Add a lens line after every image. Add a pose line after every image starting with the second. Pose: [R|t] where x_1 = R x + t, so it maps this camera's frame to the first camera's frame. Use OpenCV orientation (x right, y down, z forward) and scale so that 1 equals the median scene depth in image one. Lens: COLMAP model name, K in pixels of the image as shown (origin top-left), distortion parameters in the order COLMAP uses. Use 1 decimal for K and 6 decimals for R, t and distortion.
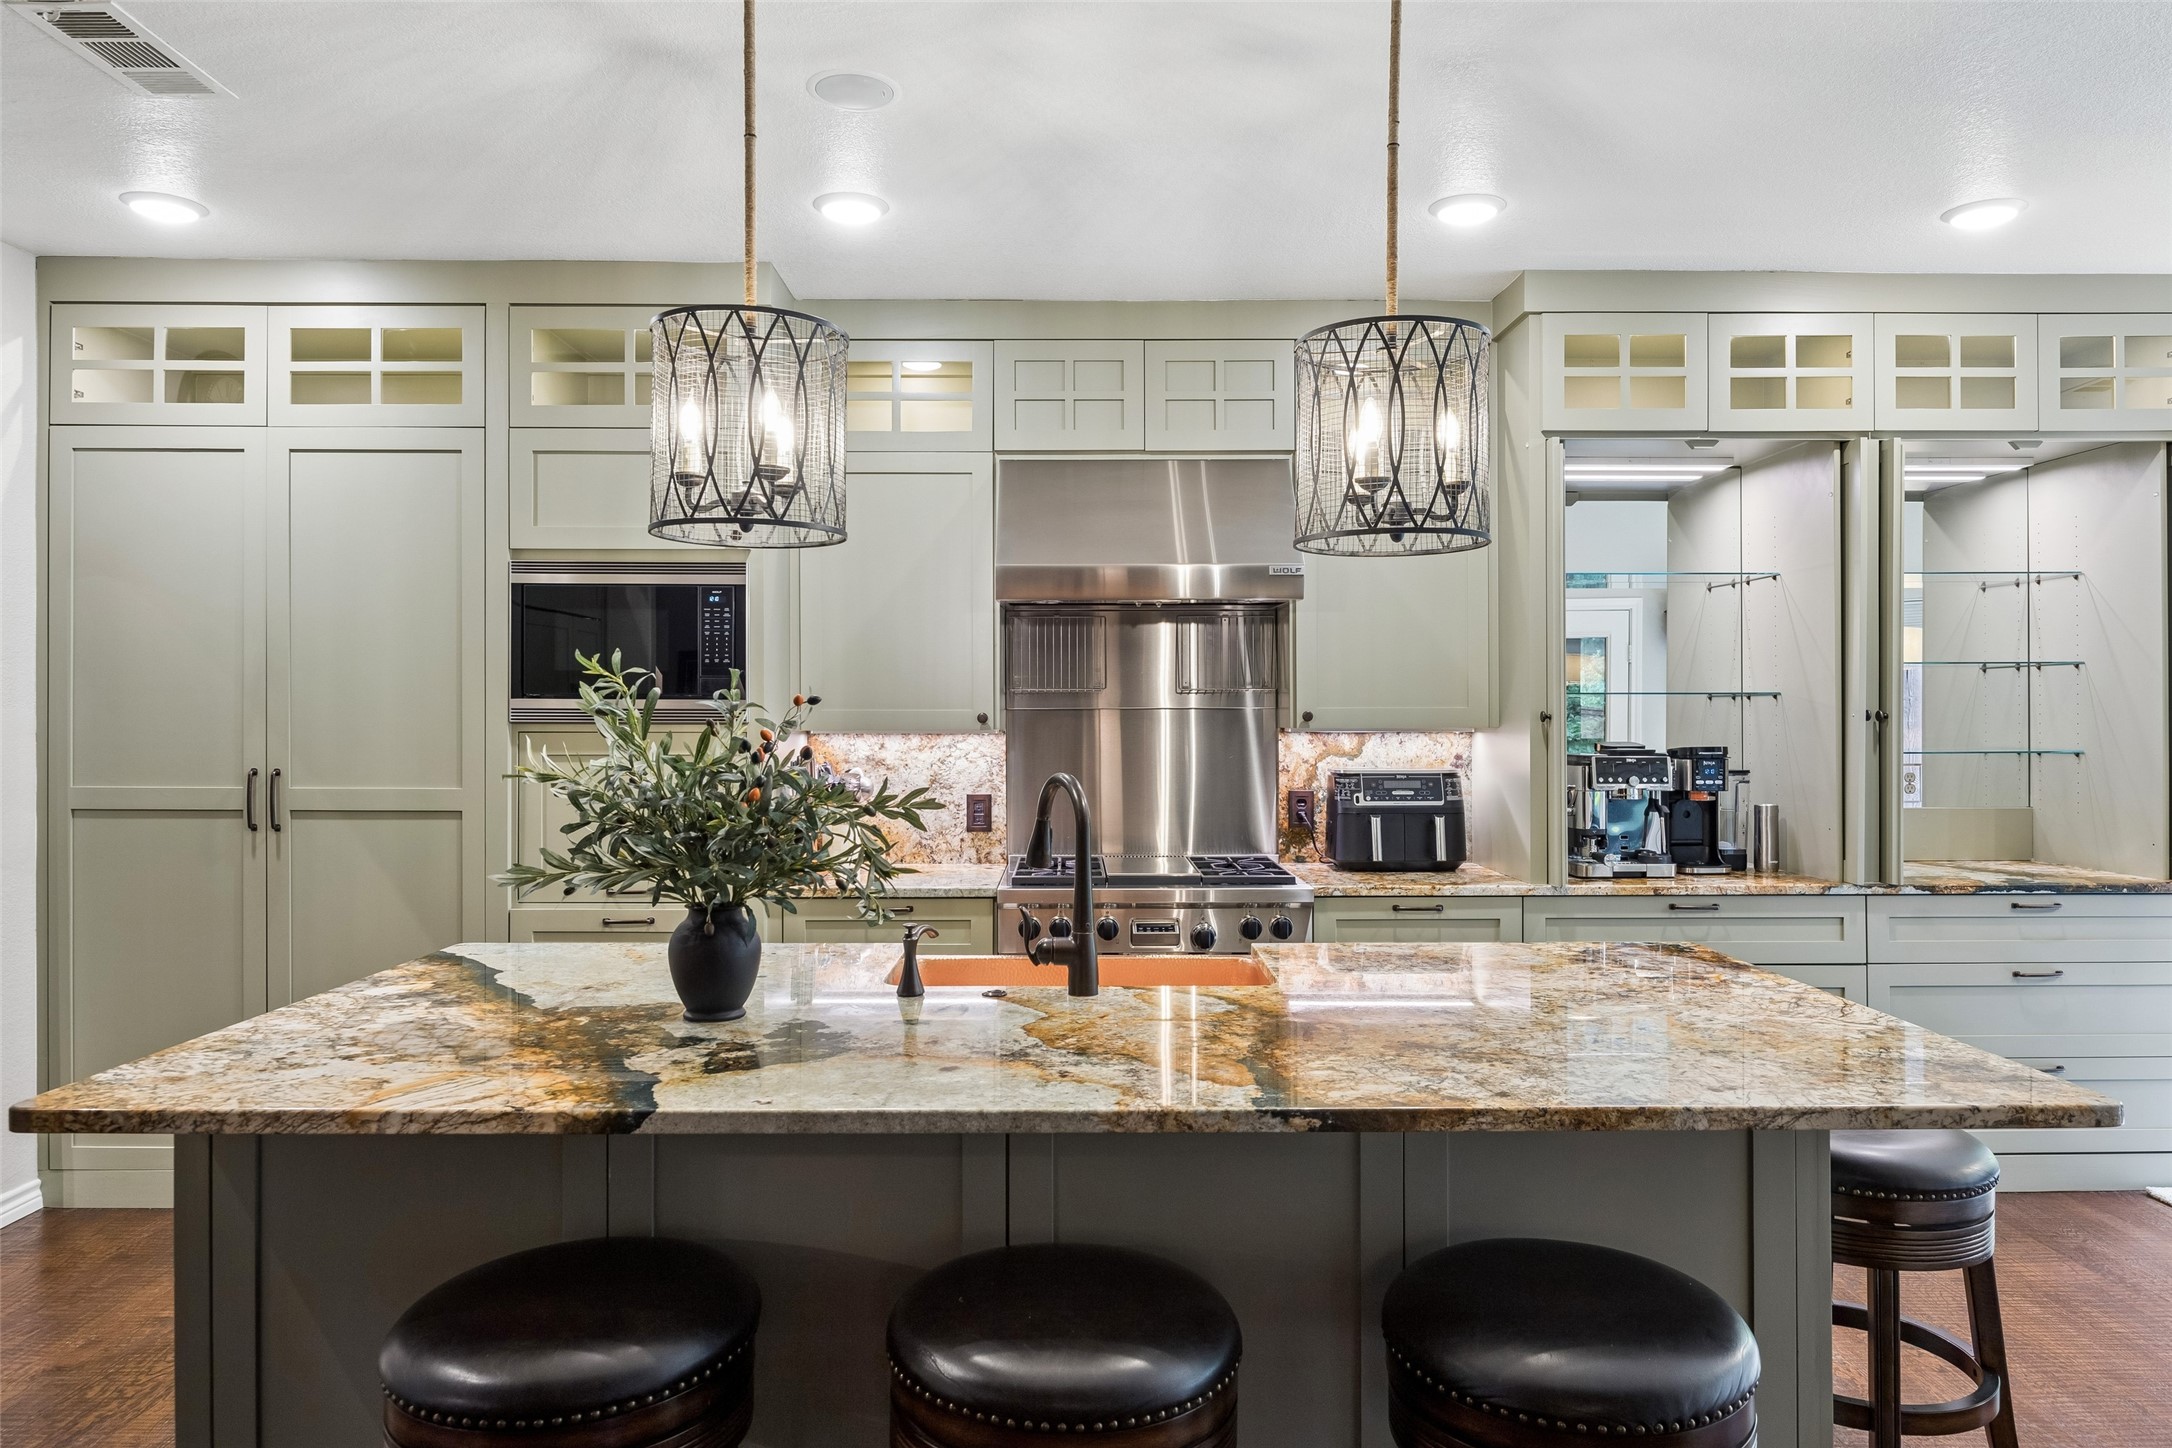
lens RADIAL K [[1446.5, 0, 1084.8], [0, 1446.5, 725.4], [0, 0, 1]] dist [-0.000139, 0.001485]
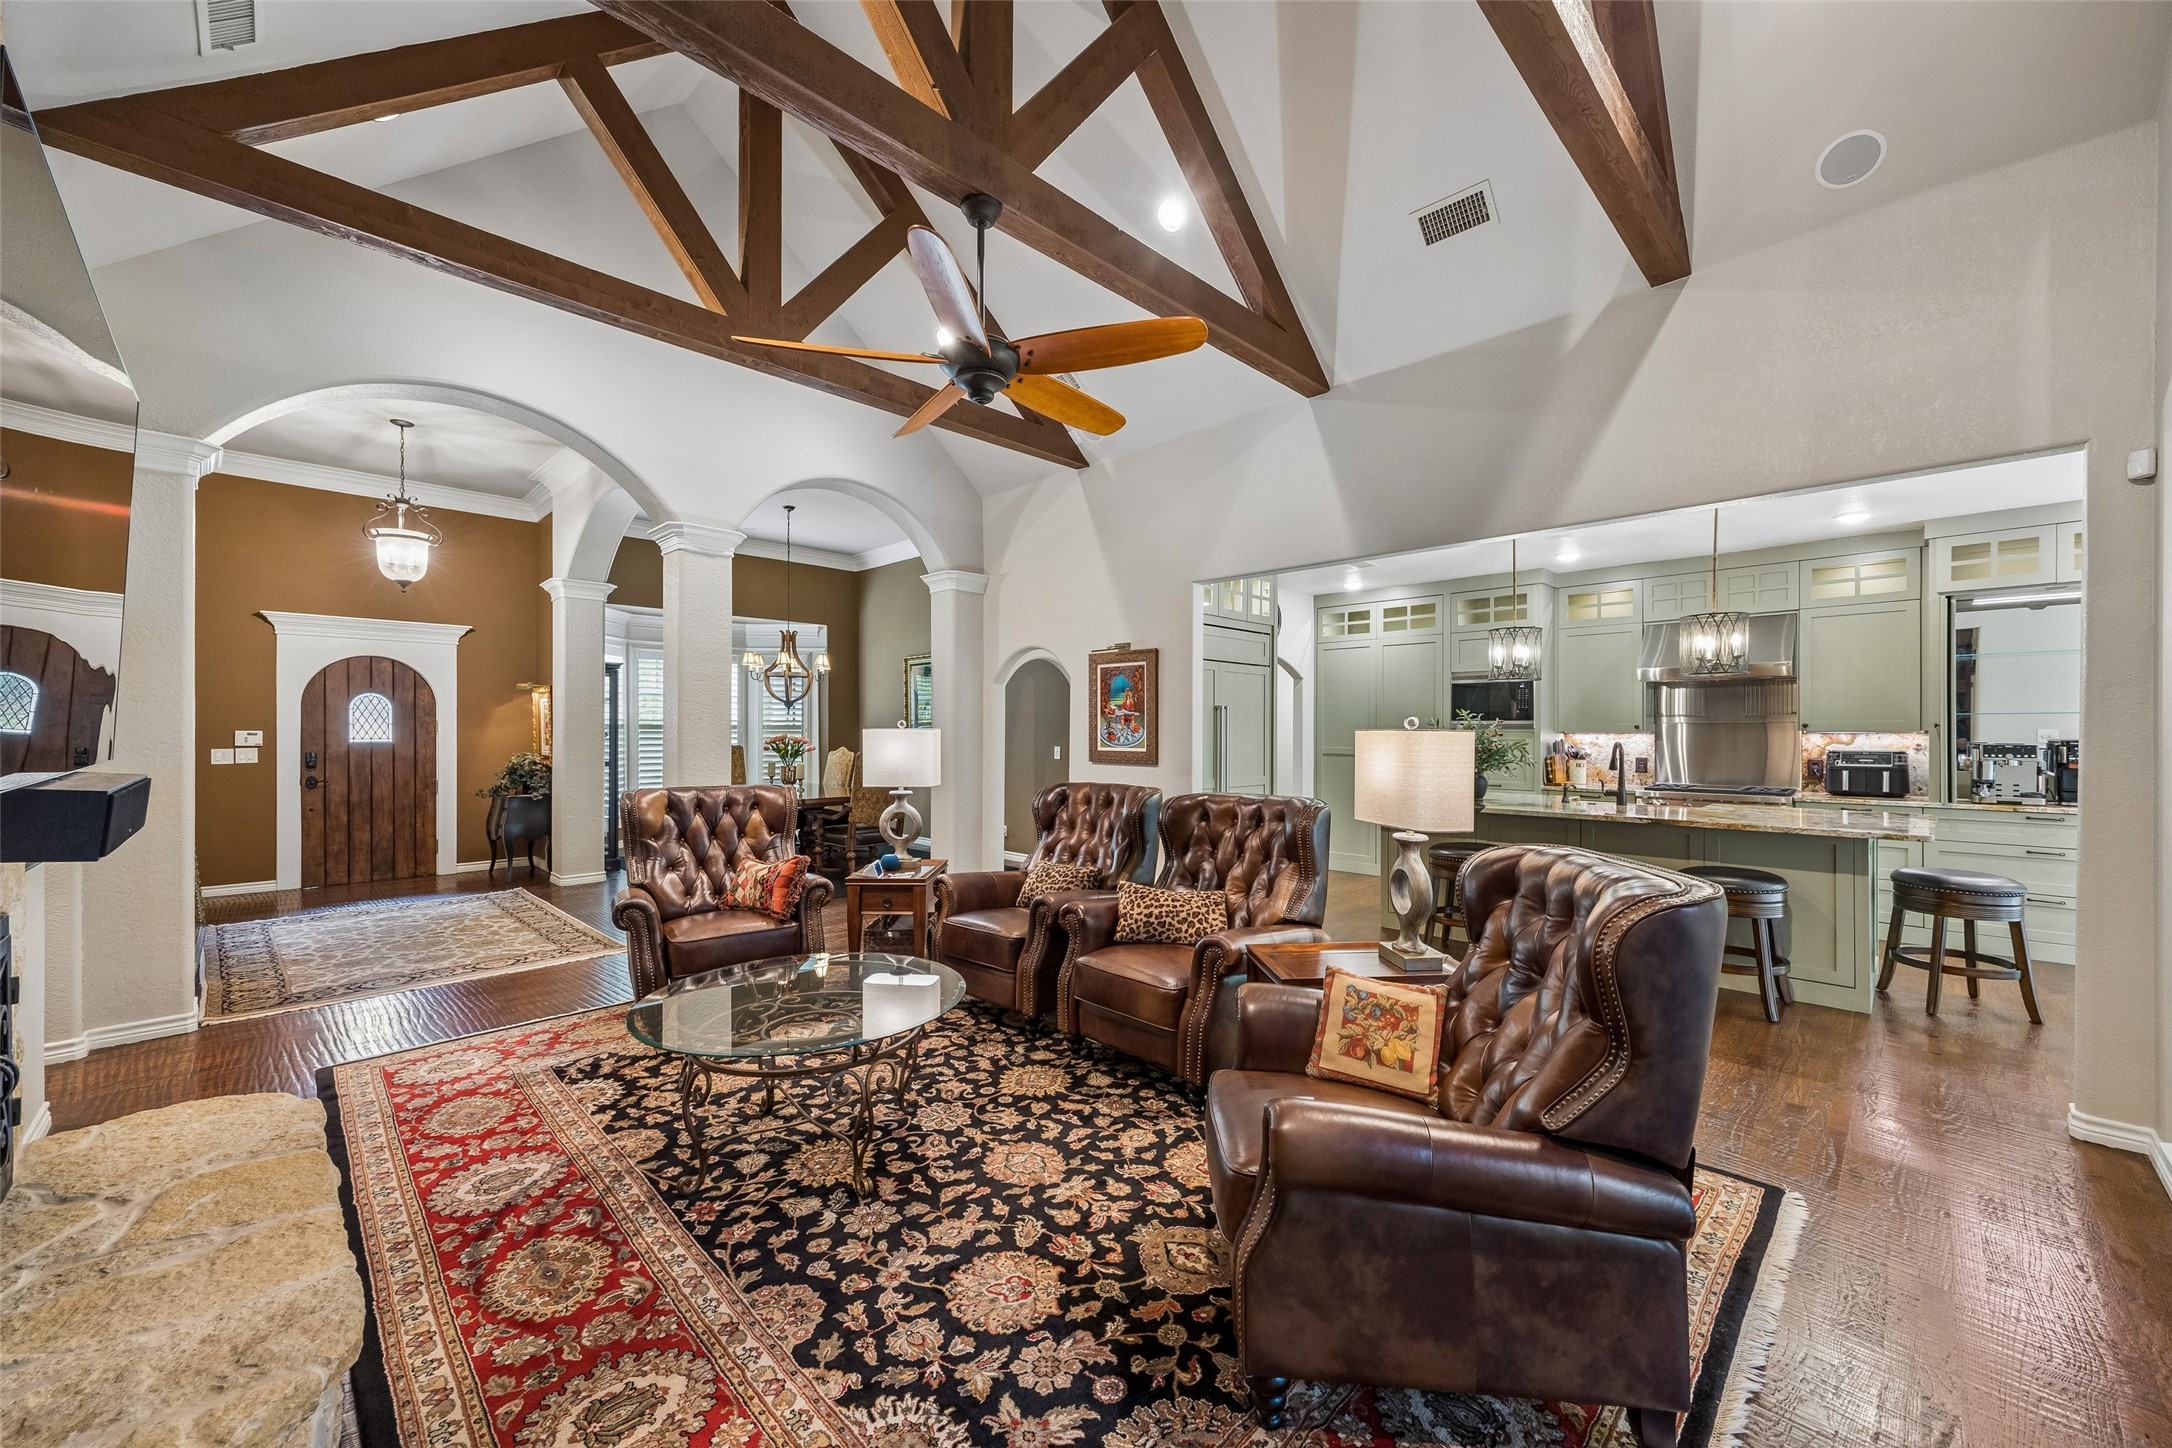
lens RADIAL K [[836.3, 0, 1086.4], [0, 836.3, 735.1], [0, 0, 1]] dist [-0.001133, -0.000209]
pose [[0.705726, 0.002230, -0.708481, 0.310996], [-0.002567, 0.999997, 0.000591, 0.011941], [0.708480, 0.001401, 0.705729, -0.792938]]
